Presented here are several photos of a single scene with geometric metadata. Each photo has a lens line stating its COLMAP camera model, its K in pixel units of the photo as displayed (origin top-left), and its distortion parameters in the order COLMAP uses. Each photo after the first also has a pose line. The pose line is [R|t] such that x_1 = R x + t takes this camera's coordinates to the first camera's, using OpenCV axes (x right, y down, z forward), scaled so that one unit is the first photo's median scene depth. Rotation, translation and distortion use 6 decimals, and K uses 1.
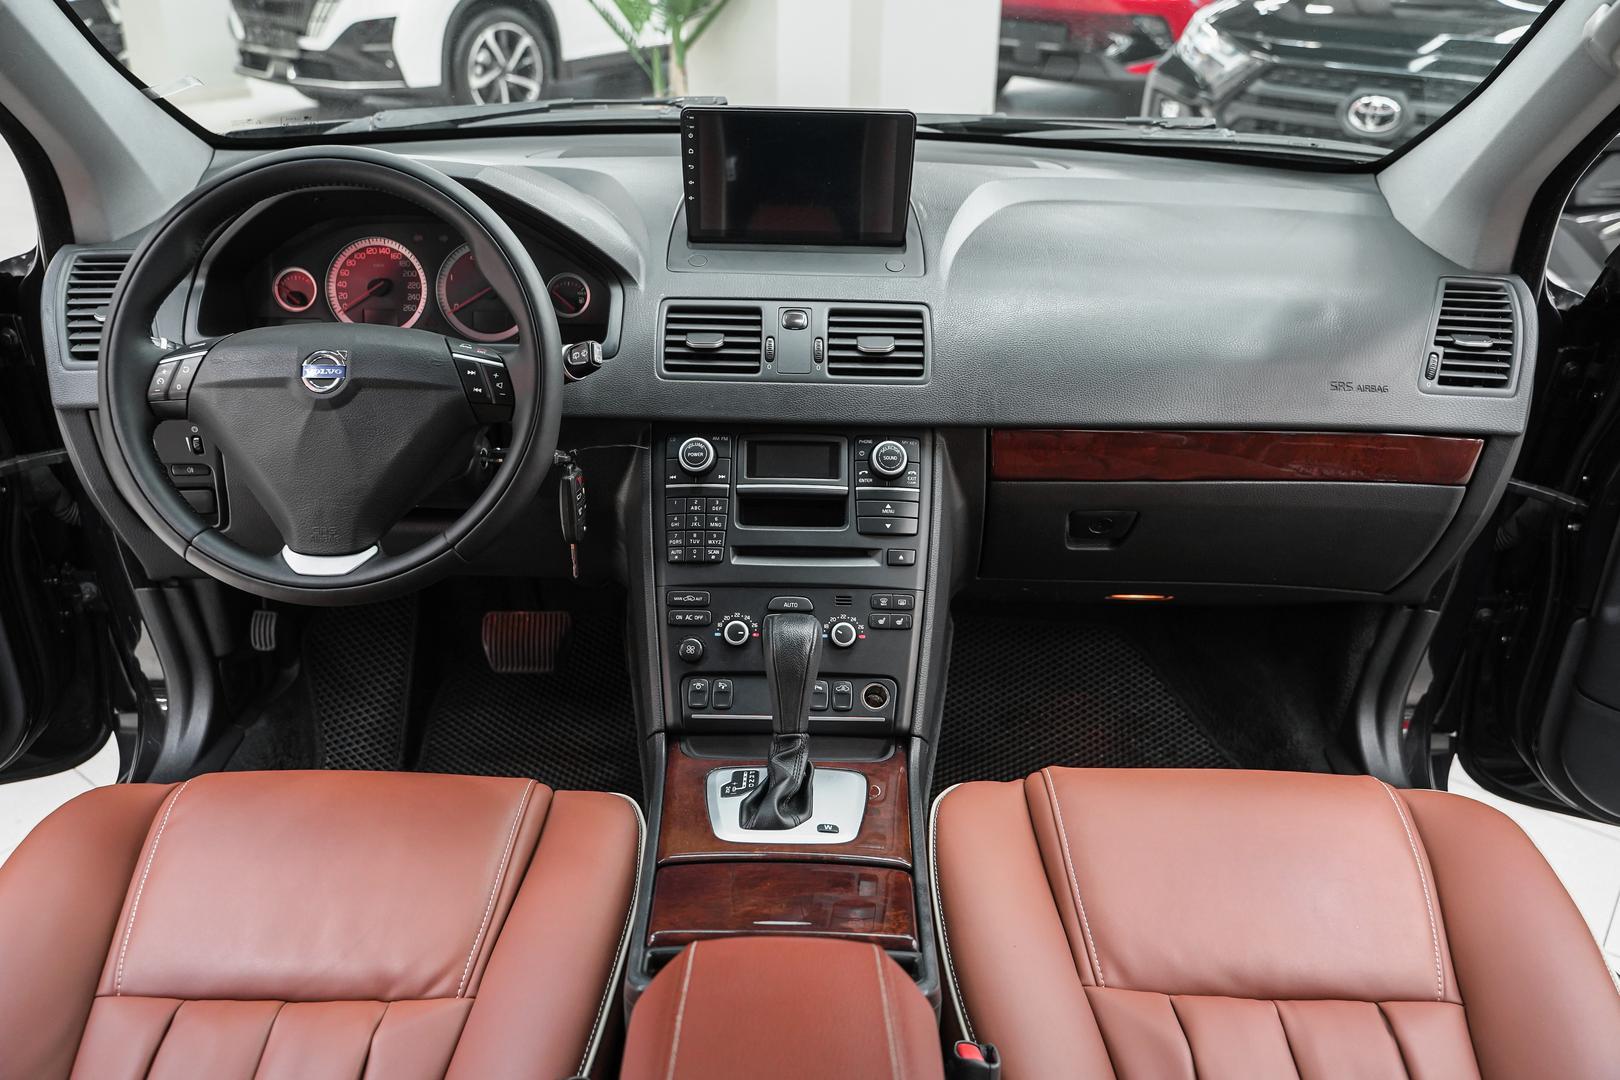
lens RADIAL K [[1301.3, 0, 796.3], [0, 1301.3, 543.1], [0, 0, 1]] dist [-0.020771, 0.008876]
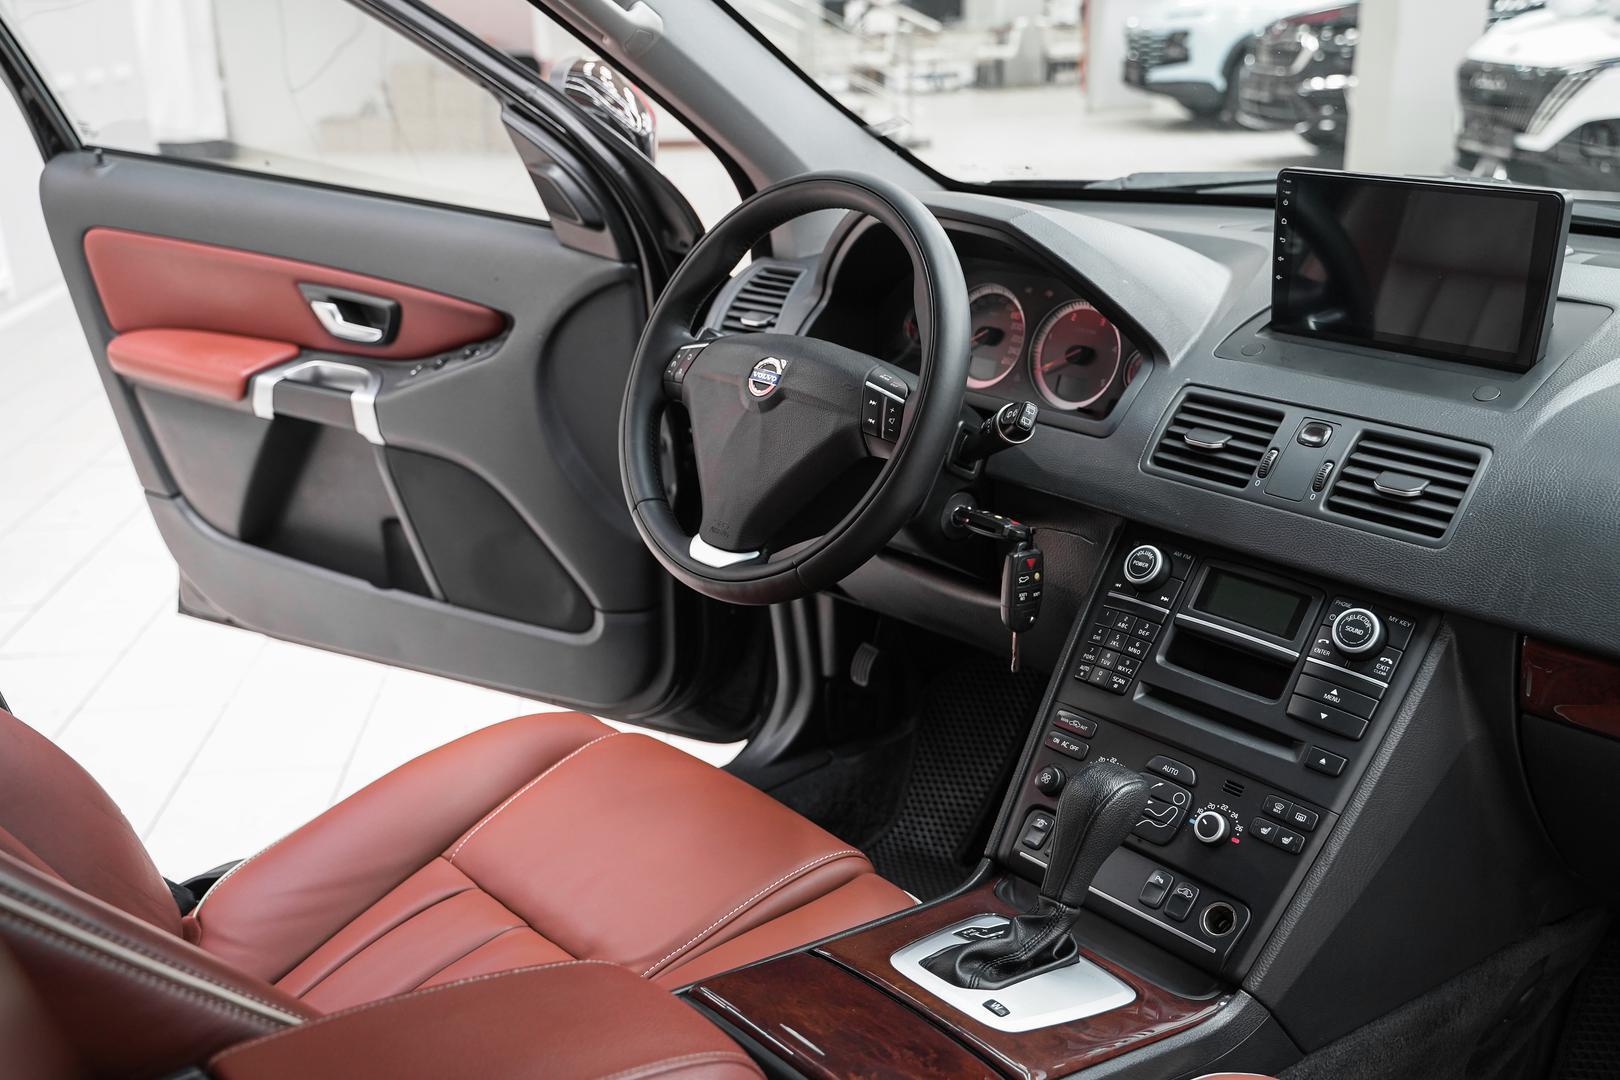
lens RADIAL K [[1557.2, 0, 809.6], [0, 1557.2, 537.3], [0, 0, 1]] dist [-0.003059, 0.000000]
pose [[0.666233, 0.223269, -0.711537, 0.475094], [-0.310256, 0.950621, 0.007789, -0.025570], [0.678141, 0.215569, 0.702606, 0.146519]]
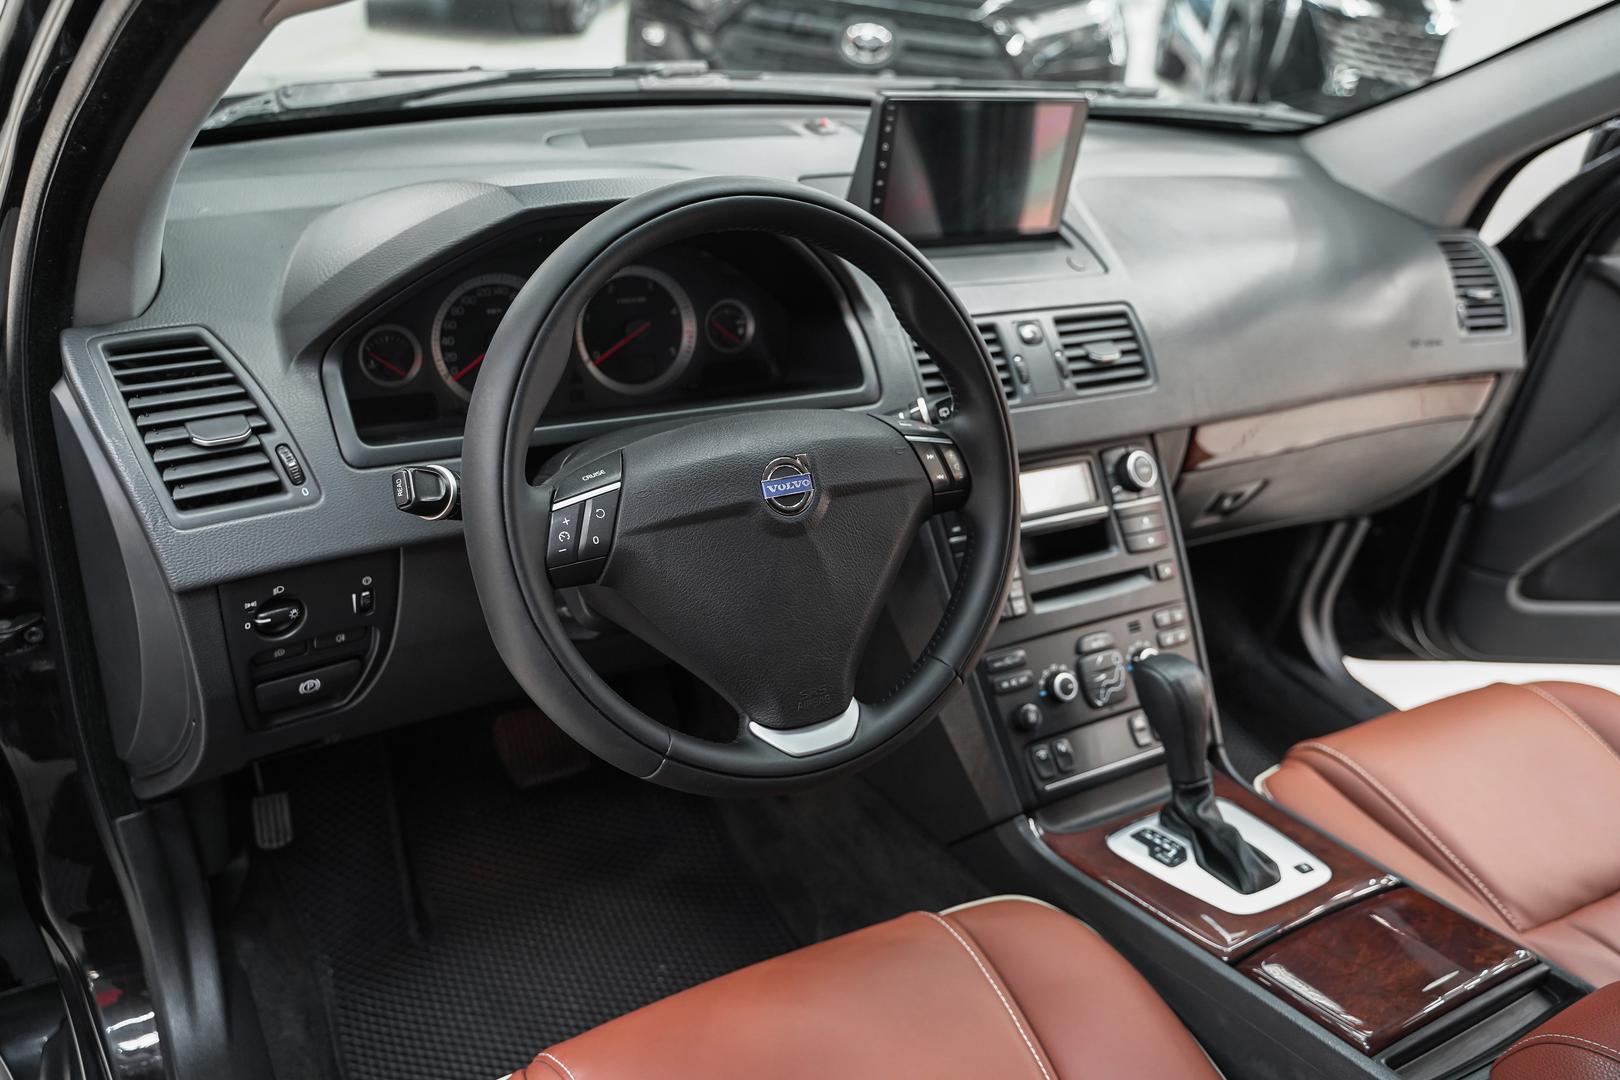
lens RADIAL K [[1301.3, 0, 813.9], [0, 1301.3, 535.9], [0, 0, 1]] dist [-0.020771, 0.008876]
pose [[0.857544, -0.177473, 0.482827, -0.589524], [0.147689, 0.984027, 0.099392, -0.144582], [-0.492754, -0.013925, 0.870057, 0.282126]]
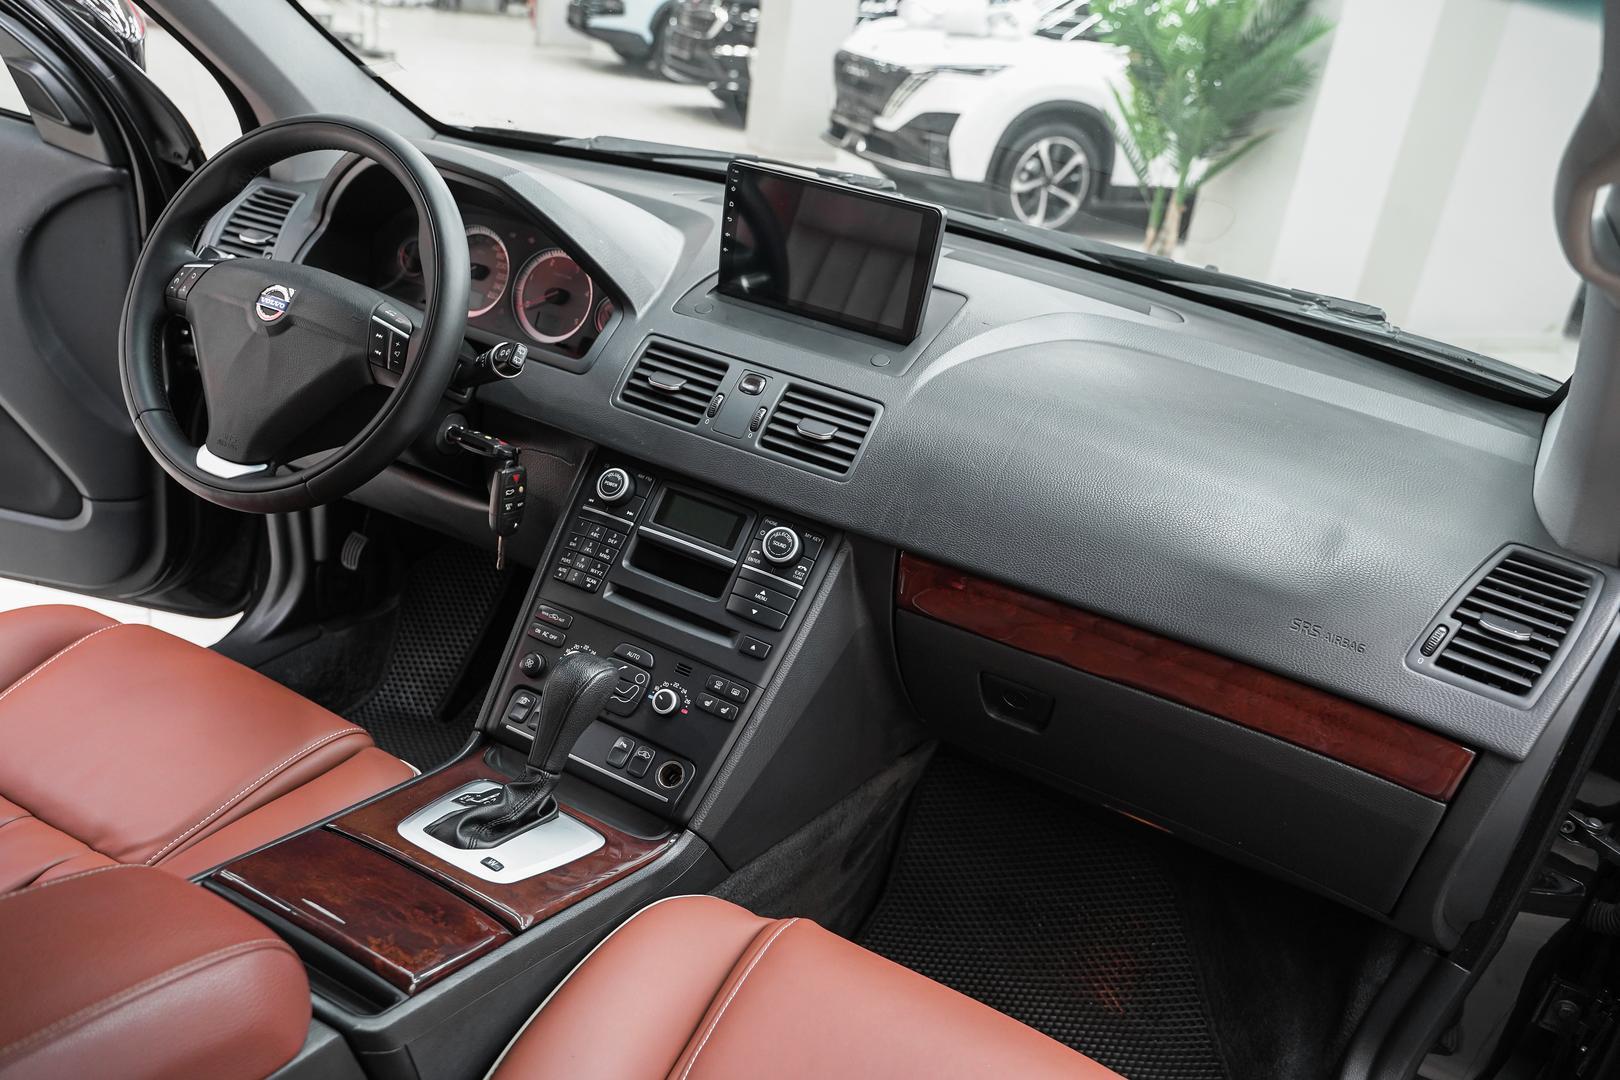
lens RADIAL K [[1301.3, 0, 805.3], [0, 1301.3, 537.6], [0, 0, 1]] dist [-0.020771, 0.008876]
pose [[0.877106, 0.291897, -0.381421, 0.437259], [-0.325536, 0.945193, -0.025249, -0.051056], [0.353146, 0.146312, 0.924057, 0.128071]]
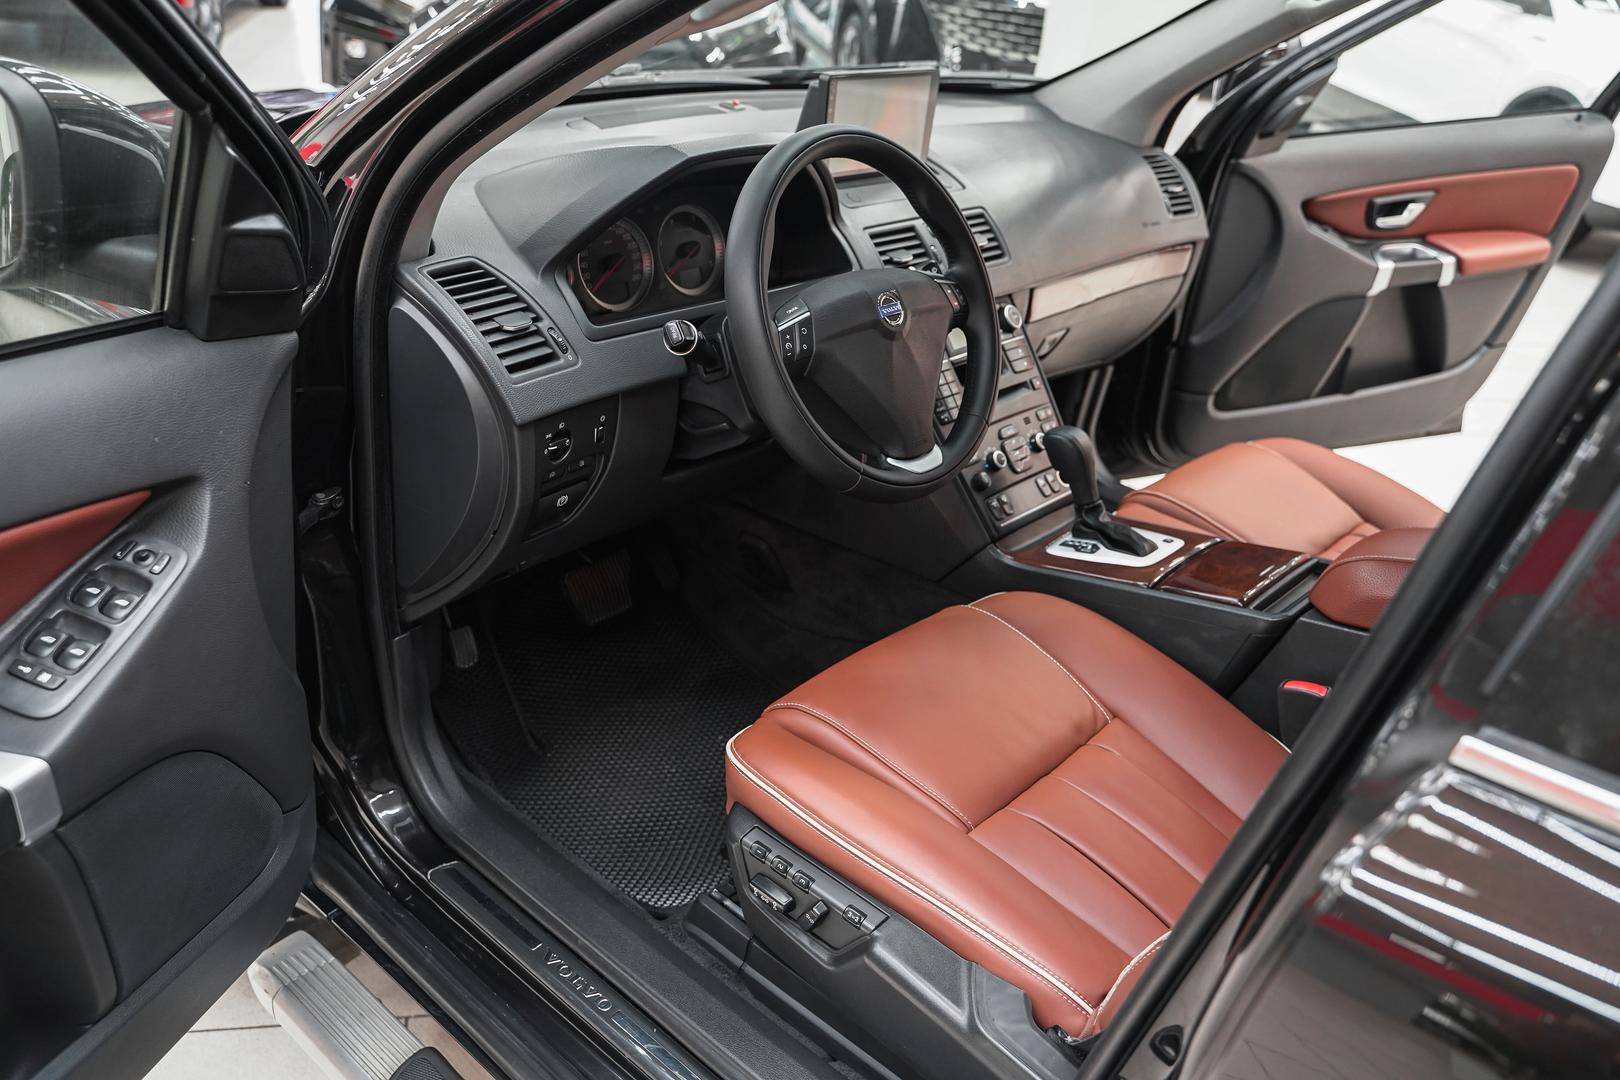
lens RADIAL K [[1301.3, 0, 816.4], [0, 1301.3, 536.2], [0, 0, 1]] dist [-0.020771, 0.008876]
pose [[0.664235, -0.300041, 0.684665, -1.083709], [0.266719, 0.950753, 0.157889, -0.116318], [-0.698321, 0.077738, 0.711551, 0.158811]]
